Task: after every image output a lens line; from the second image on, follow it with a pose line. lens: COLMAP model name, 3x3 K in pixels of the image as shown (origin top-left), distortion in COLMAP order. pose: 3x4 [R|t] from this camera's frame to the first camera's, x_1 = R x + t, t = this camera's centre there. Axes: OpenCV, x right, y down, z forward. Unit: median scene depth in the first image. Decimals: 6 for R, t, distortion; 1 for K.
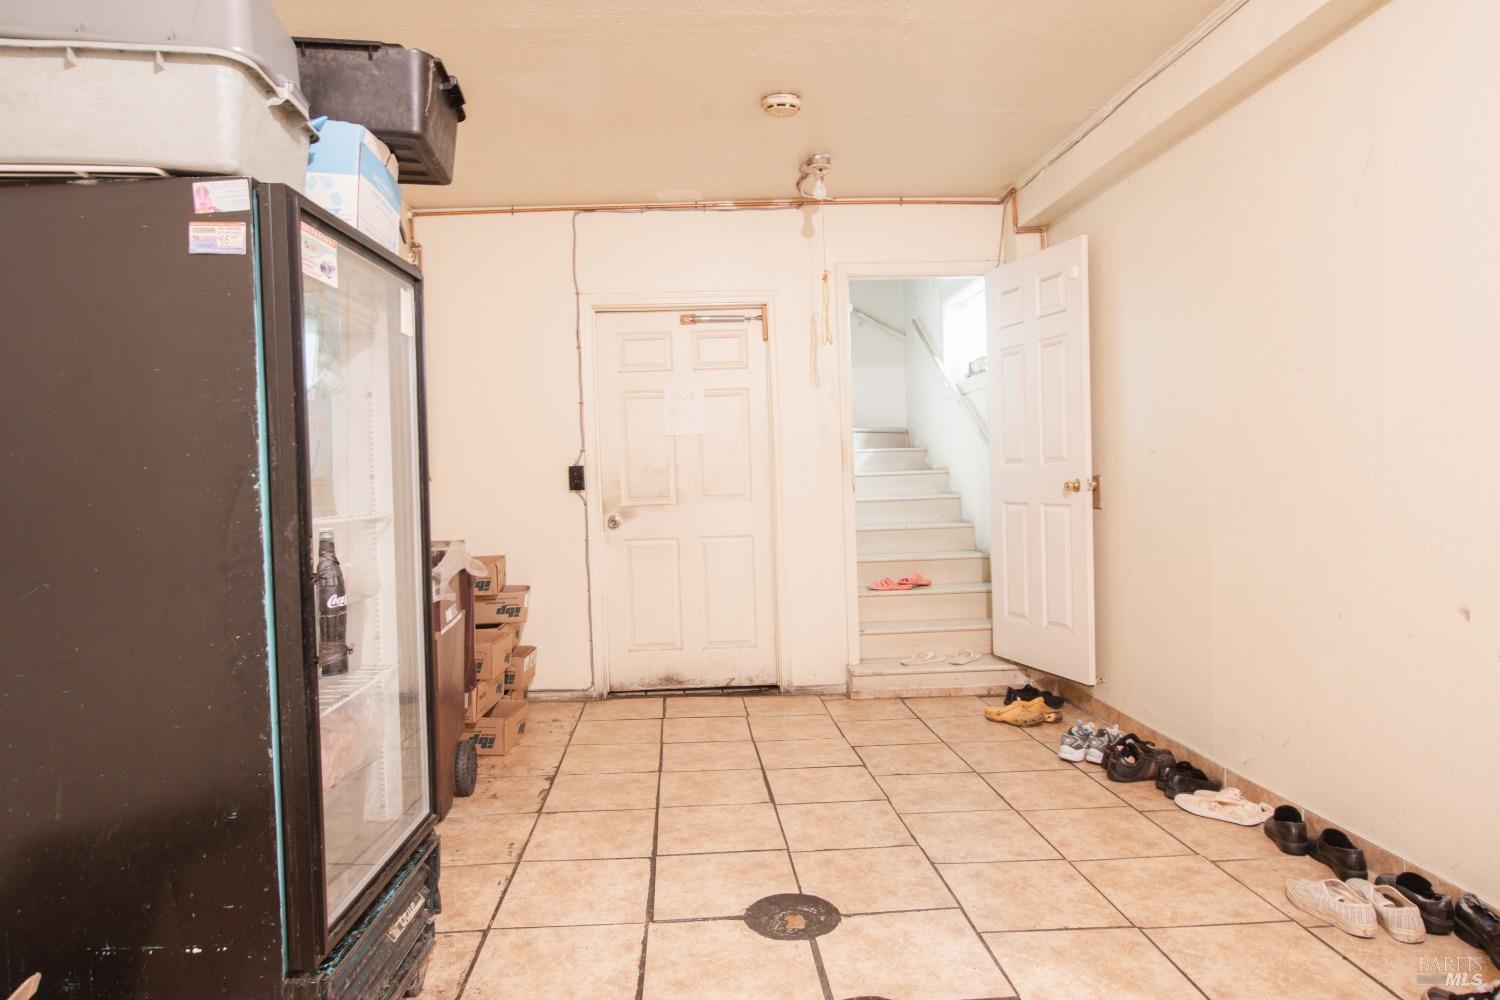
lens RADIAL K [[901.2, 0, 750.0], [0, 901.2, 500.0], [0, 0, 1]] dist [0.002961, 0.001538]
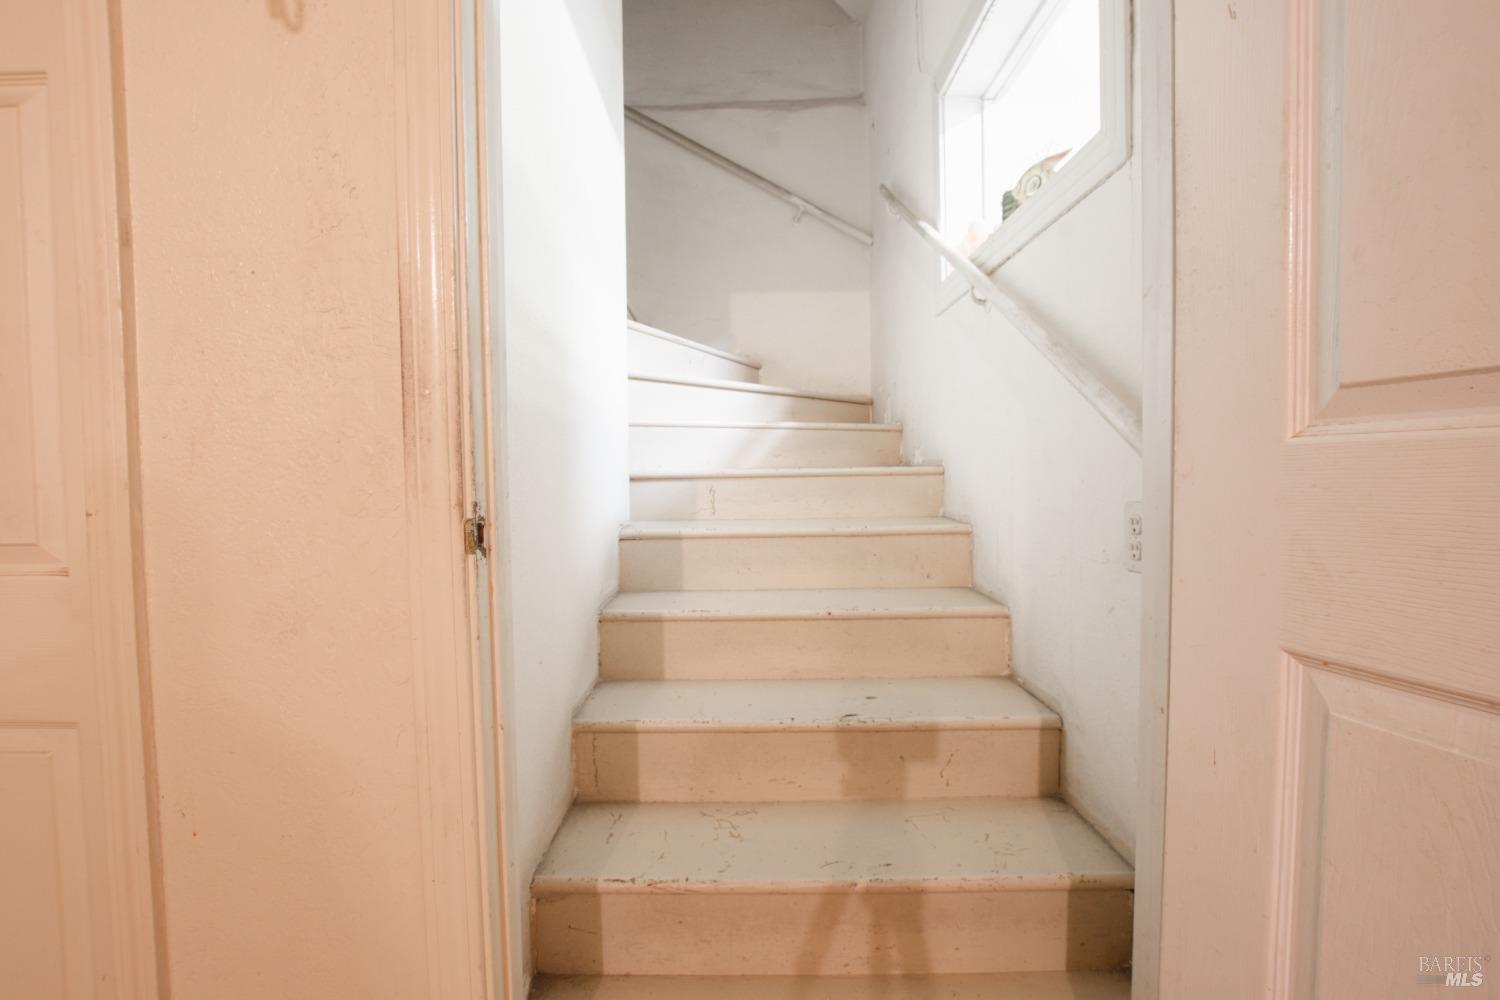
lens RADIAL K [[688.0, 0, 741.7], [0, 688.0, 500.5], [0, 0, 1]] dist [-0.030403, 0.004652]
pose [[0.997644, 0.025299, -0.063767, 0.136274], [-0.024991, 0.999672, 0.005614, -0.014434], [0.063888, -0.004008, 0.997949, 0.625999]]
